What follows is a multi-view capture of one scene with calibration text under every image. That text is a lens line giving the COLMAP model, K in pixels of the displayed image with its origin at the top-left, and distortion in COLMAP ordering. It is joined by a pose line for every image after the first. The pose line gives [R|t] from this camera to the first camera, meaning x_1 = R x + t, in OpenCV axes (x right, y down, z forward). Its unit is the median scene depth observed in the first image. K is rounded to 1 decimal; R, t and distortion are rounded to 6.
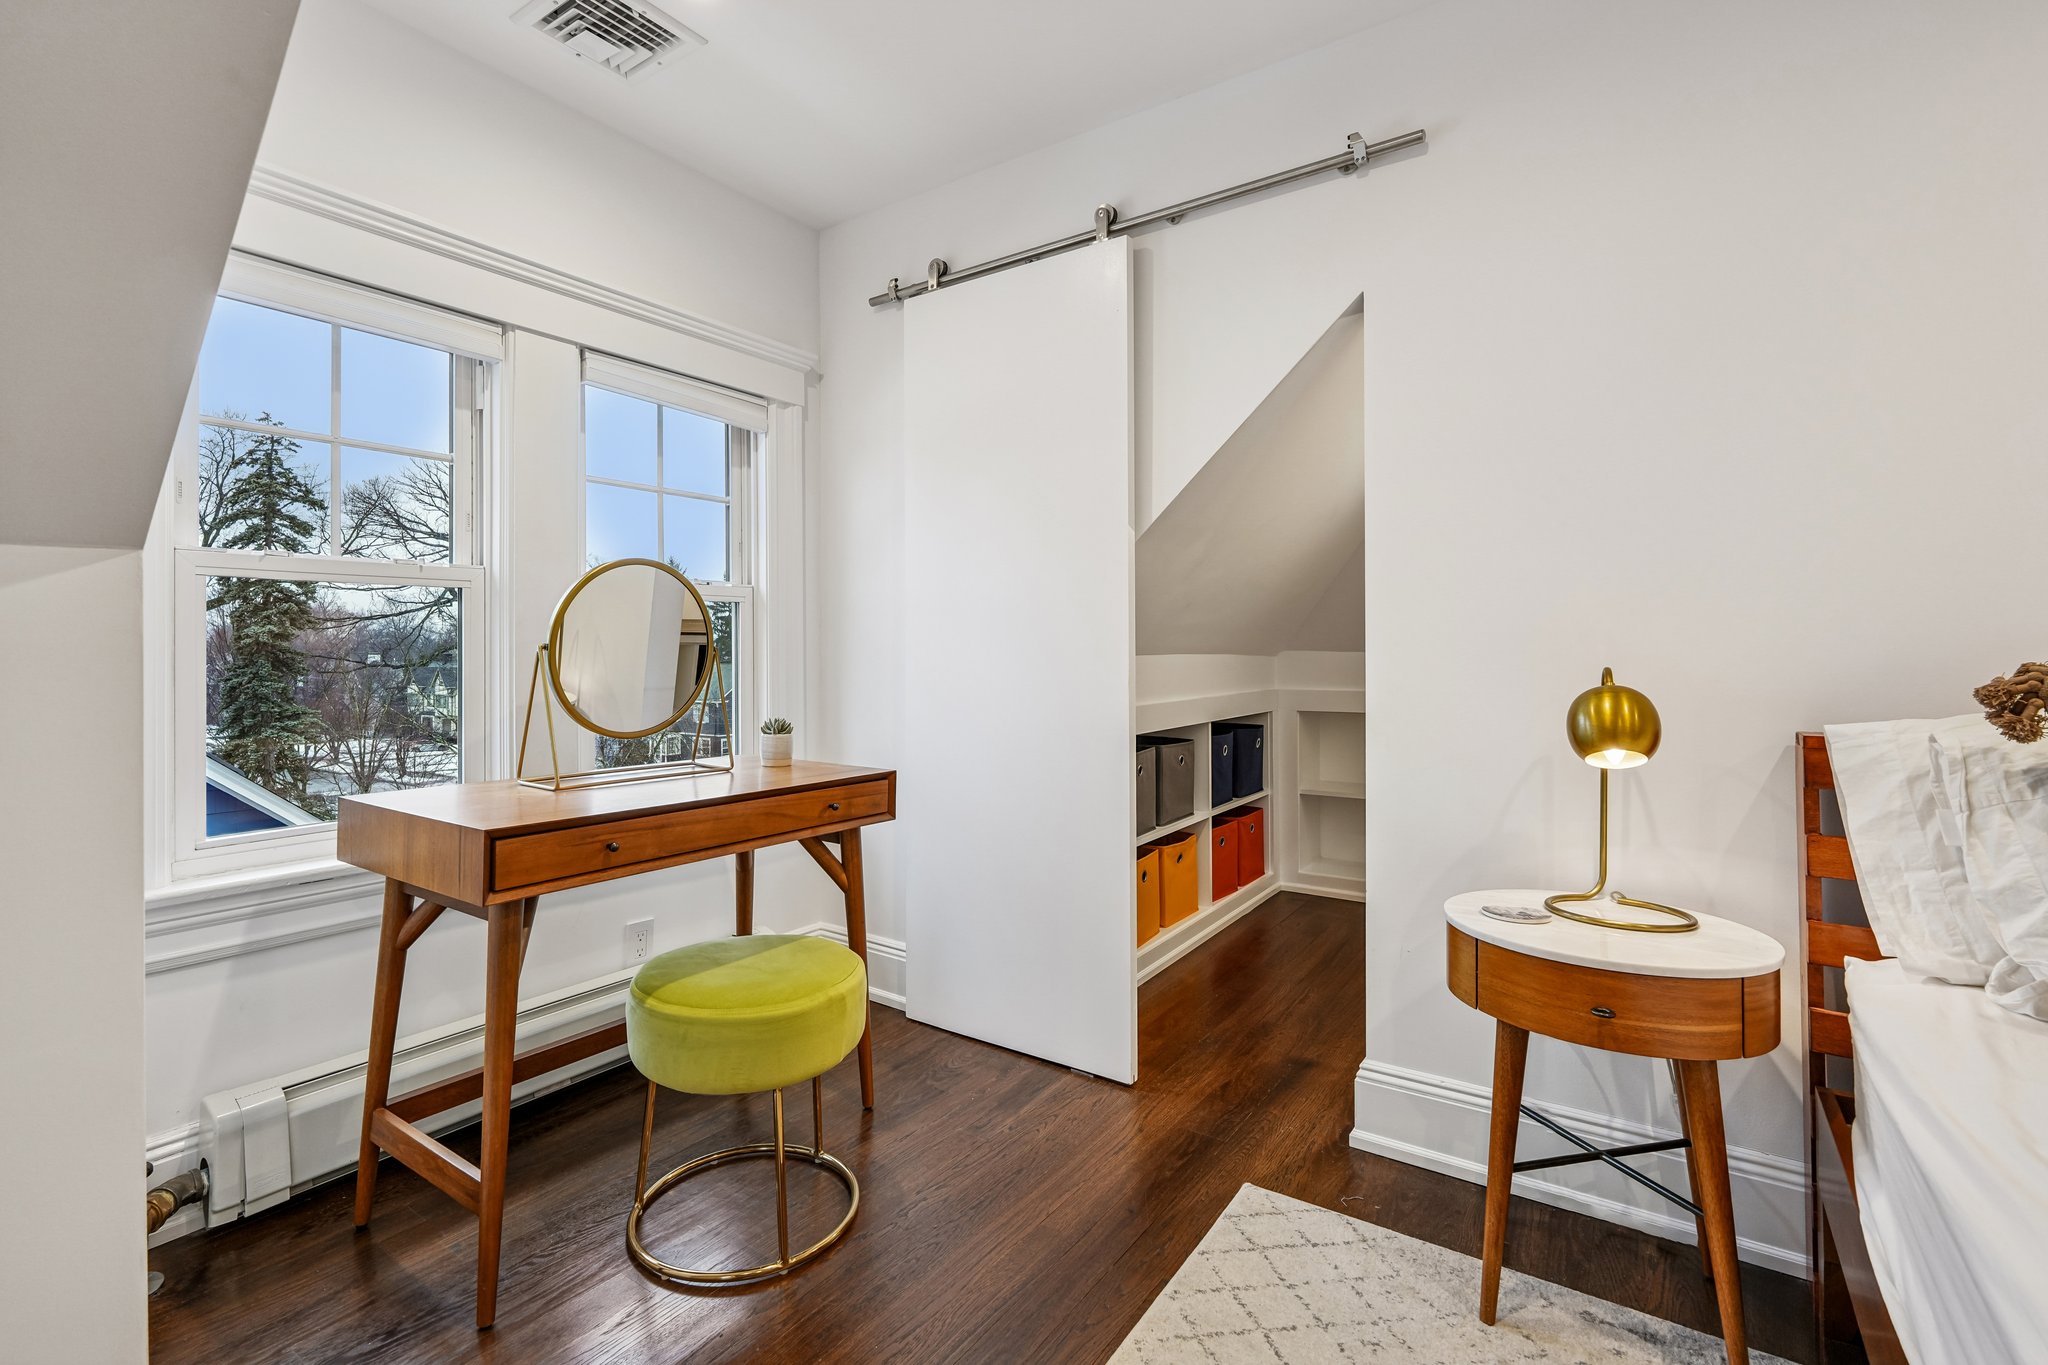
lens RADIAL K [[921.5, 0, 1014.9], [0, 921.5, 643.7], [0, 0, 1]] dist [0.001624, 0.000012]
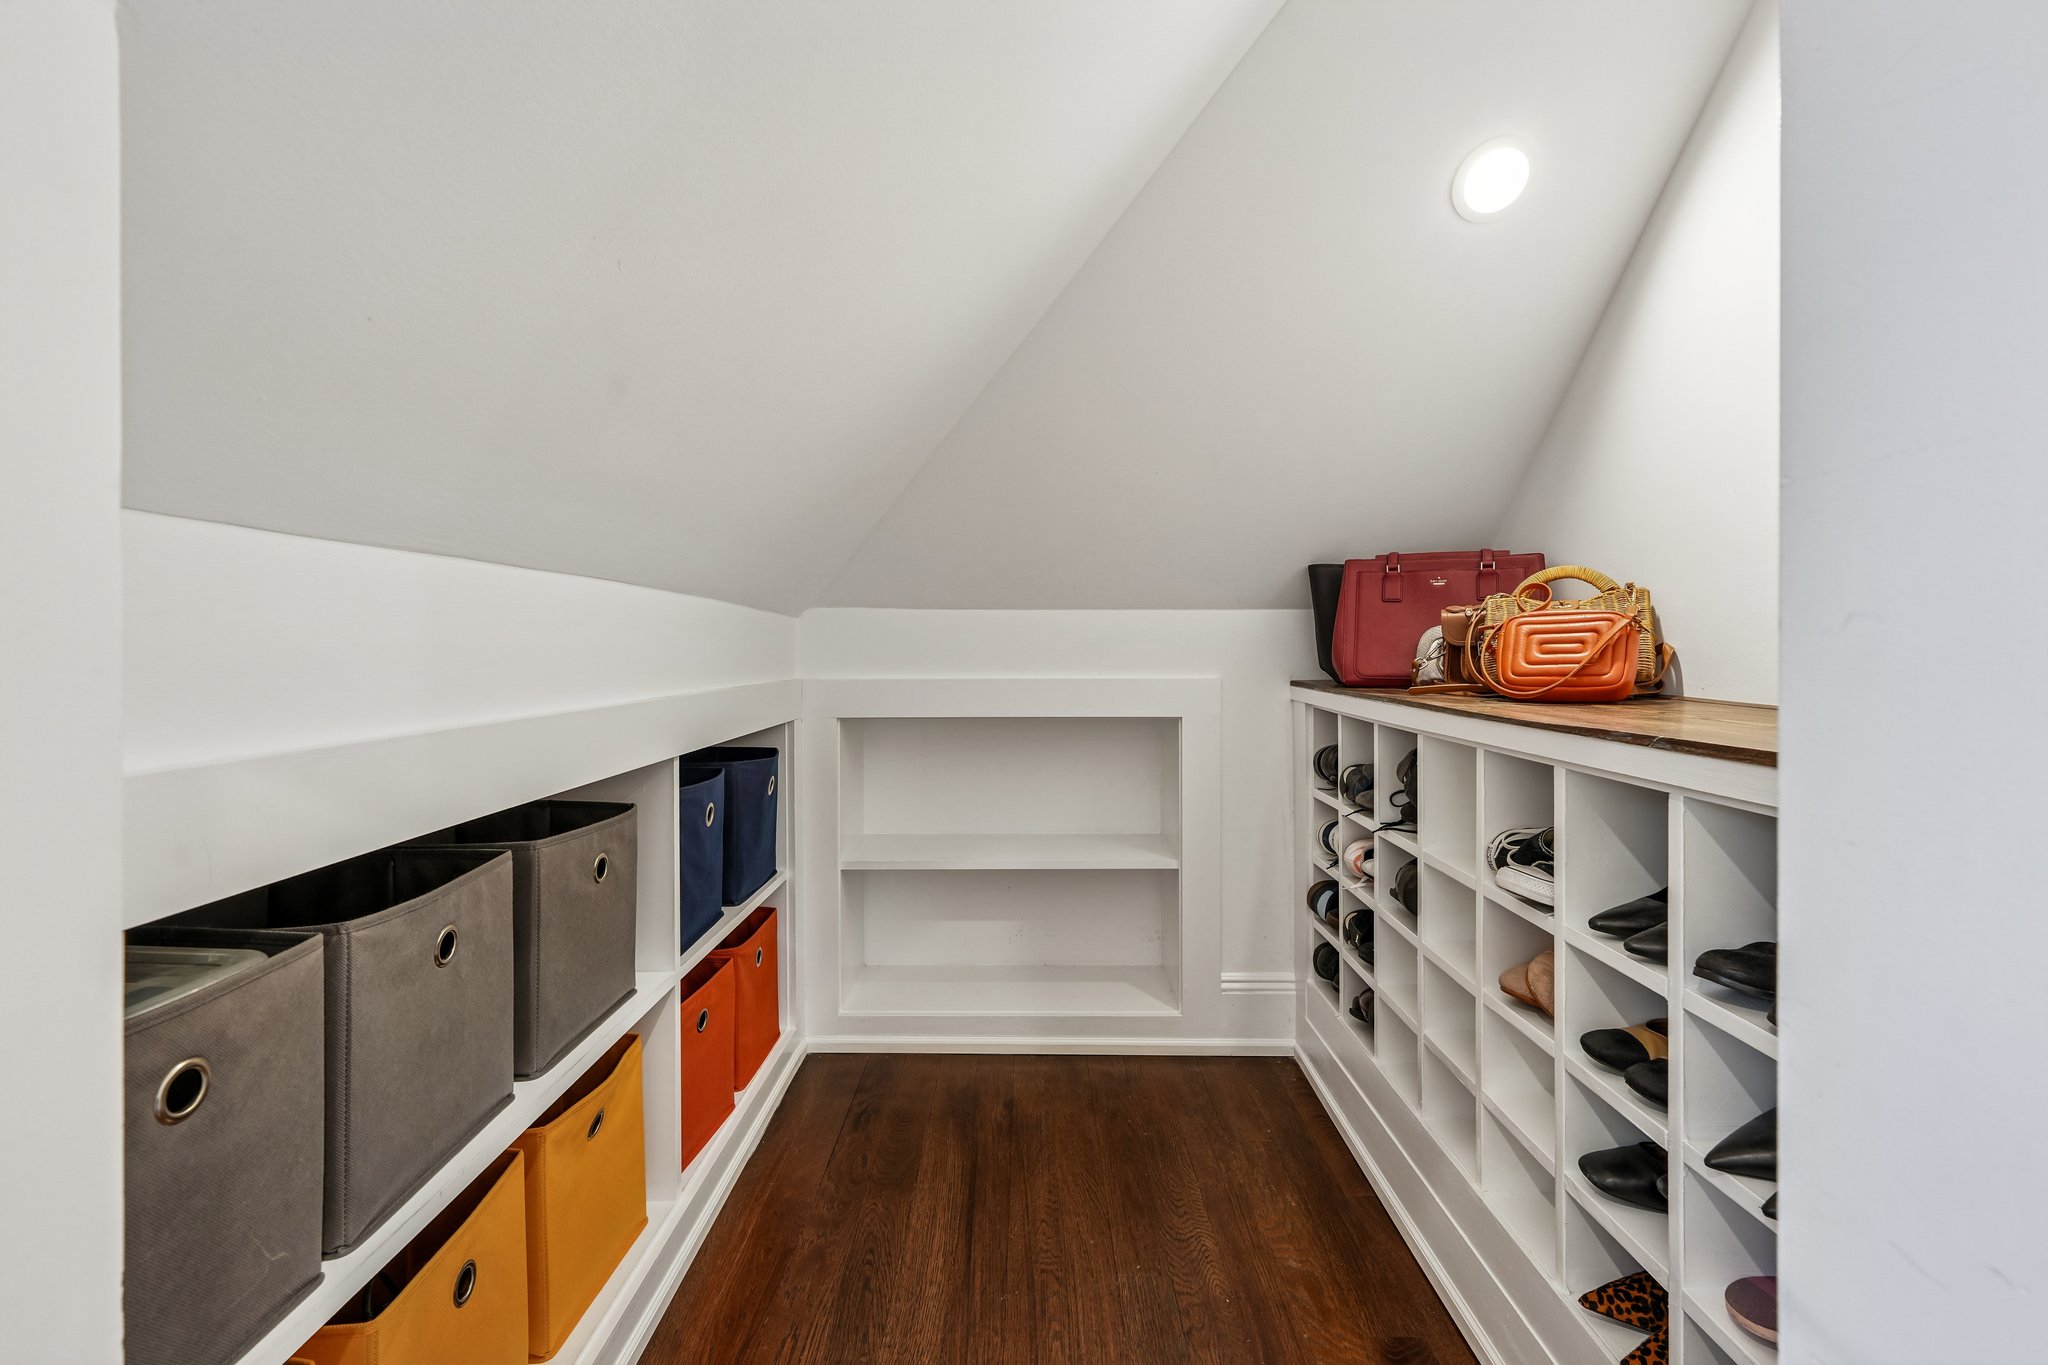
lens RADIAL K [[918.5, 0, 1028.6], [0, 918.5, 659.0], [0, 0, 1]] dist [-0.000153, -0.000377]
pose [[0.825380, -0.003484, 0.564567, 0.177229], [-0.004508, 0.999908, 0.012761, 0.057970], [-0.564559, -0.013078, 0.825289, 0.923151]]
